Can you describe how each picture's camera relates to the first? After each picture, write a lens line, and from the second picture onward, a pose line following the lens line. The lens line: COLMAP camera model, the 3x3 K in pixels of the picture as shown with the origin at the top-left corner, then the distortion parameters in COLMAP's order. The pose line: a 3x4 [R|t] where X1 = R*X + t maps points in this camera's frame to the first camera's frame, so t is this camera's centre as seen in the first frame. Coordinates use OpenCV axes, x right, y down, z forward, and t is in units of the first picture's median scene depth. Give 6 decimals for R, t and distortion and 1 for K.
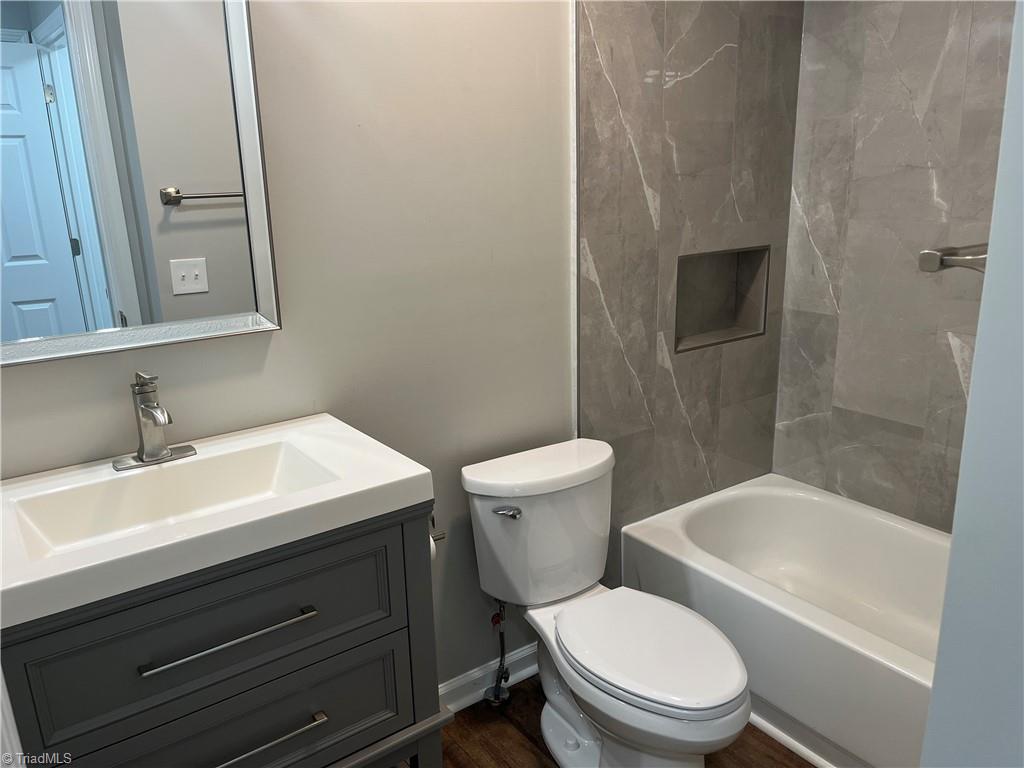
lens RADIAL K [[781.5, 0, 511.9], [0, 781.5, 384.2], [0, 0, 1]] dist [0.046662, -0.075888]
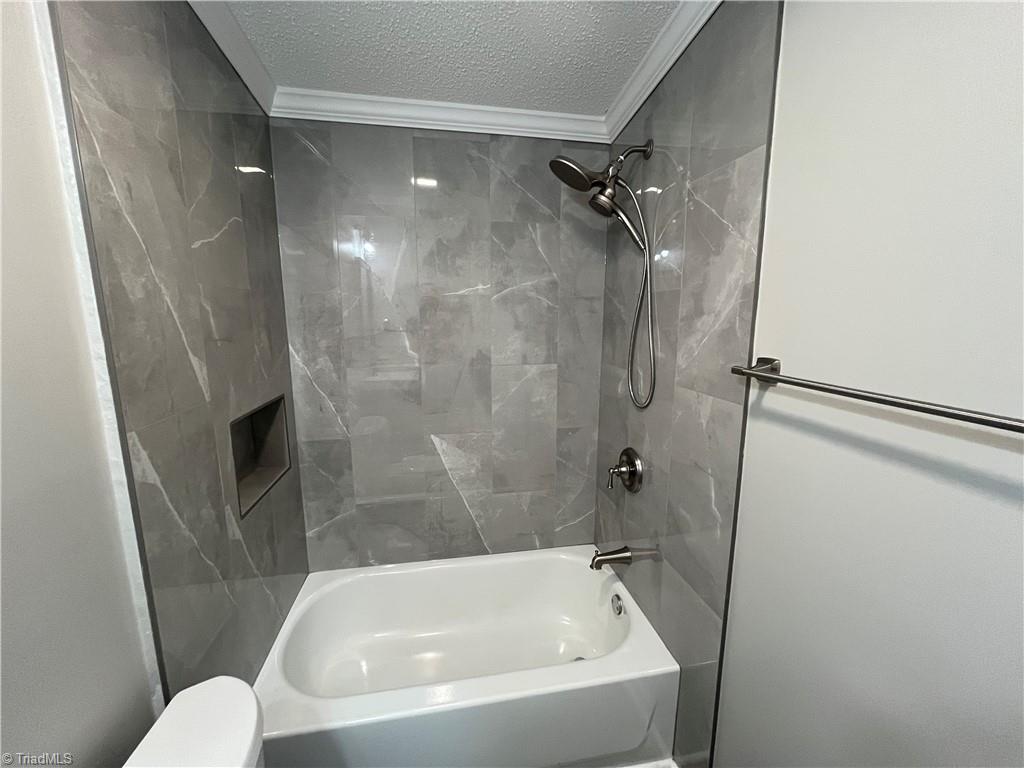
lens RADIAL K [[410.7, 0, 516.2], [0, 410.7, 383.6], [0, 0, 1]] dist [-0.003461, 0.000077]
pose [[0.425240, -0.125167, 0.896384, -0.079148], [0.226059, 0.973690, 0.028720, -0.142421], [-0.876395, 0.190423, 0.442347, 0.456913]]
